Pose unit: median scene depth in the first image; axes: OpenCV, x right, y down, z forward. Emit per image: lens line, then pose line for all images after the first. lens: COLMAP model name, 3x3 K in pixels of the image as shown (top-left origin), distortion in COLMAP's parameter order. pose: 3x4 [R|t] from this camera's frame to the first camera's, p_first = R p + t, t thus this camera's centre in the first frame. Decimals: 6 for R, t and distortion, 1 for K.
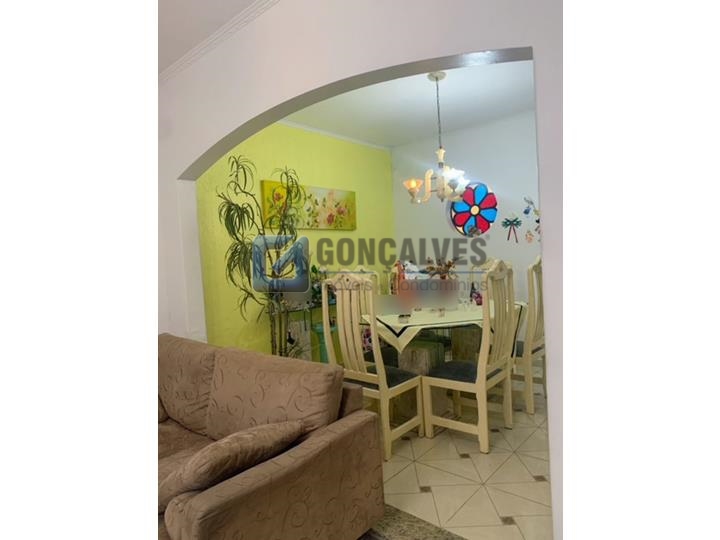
lens RADIAL K [[410.6, 0, 361.8], [0, 410.6, 276.1], [0, 0, 1]] dist [0.014258, -0.011819]
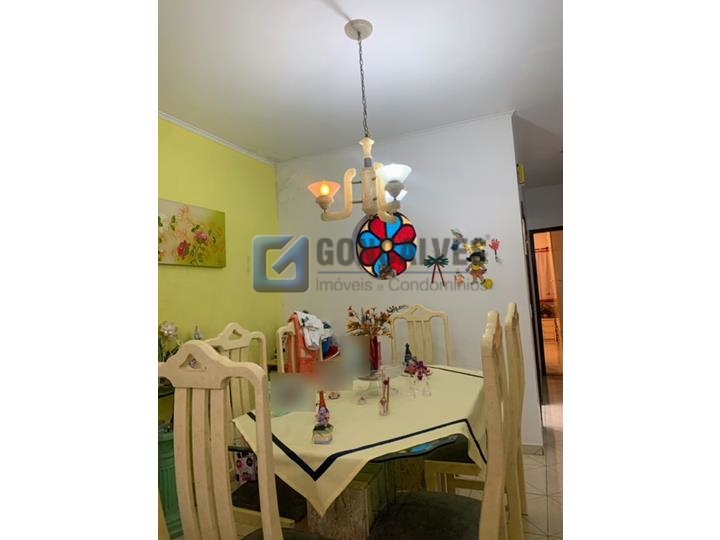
lens RADIAL K [[410.6, 0, 370.2], [0, 410.6, 272.5], [0, 0, 1]] dist [0.014258, -0.011819]
pose [[0.948258, 0.010434, 0.317331, -0.003402], [0.029212, 0.992353, -0.119924, -0.018214], [-0.316155, 0.122989, 0.940702, 0.315003]]
